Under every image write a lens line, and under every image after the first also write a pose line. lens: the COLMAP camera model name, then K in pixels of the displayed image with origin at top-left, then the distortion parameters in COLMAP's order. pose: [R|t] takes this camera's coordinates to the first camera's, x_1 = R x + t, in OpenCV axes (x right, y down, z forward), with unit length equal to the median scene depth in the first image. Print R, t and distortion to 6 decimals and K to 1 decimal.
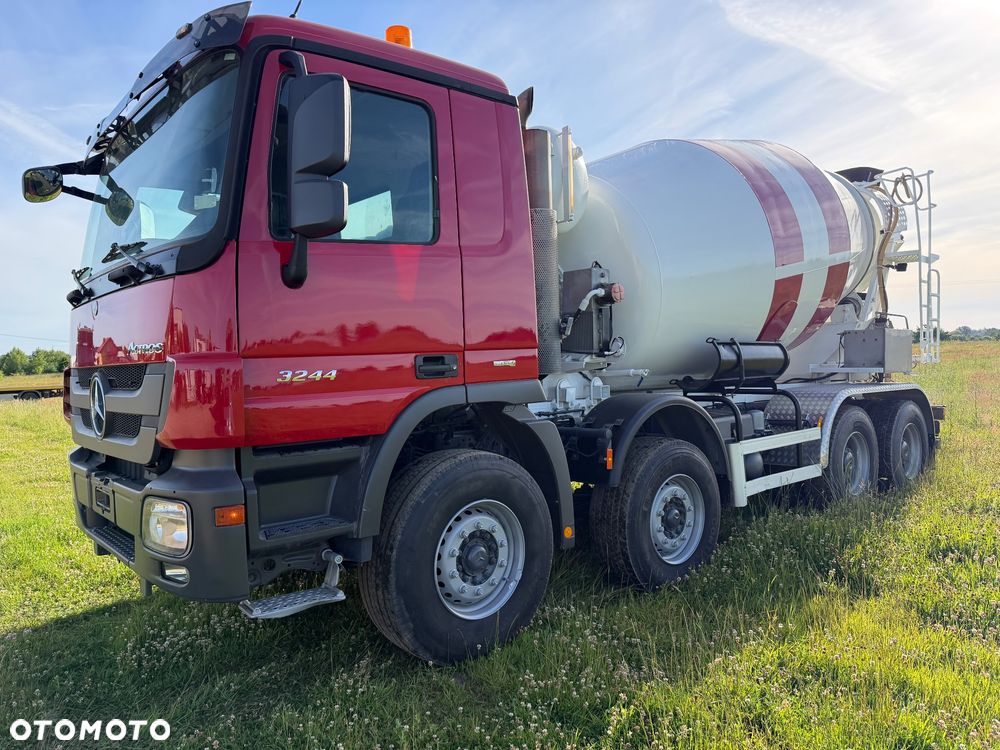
lens RADIAL K [[709.8, 0, 505.5], [0, 709.8, 376.6], [0, 0, 1]] dist [0.089360, -0.123127]
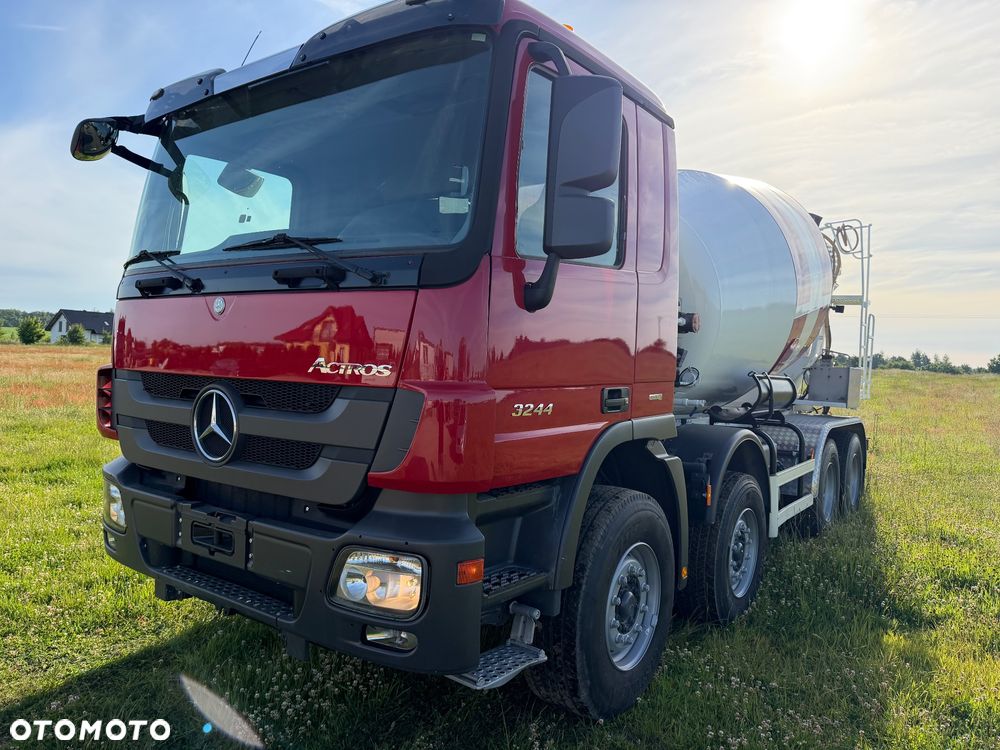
lens RADIAL K [[710.5, 0, 502.7], [0, 710.5, 375.2], [0, 0, 1]] dist [0.071751, -0.092051]
pose [[0.971812, 0.060806, 0.227779, -0.385795], [-0.060921, 0.998121, -0.006536, -0.026888], [-0.227748, -0.007524, 0.973691, 0.110153]]
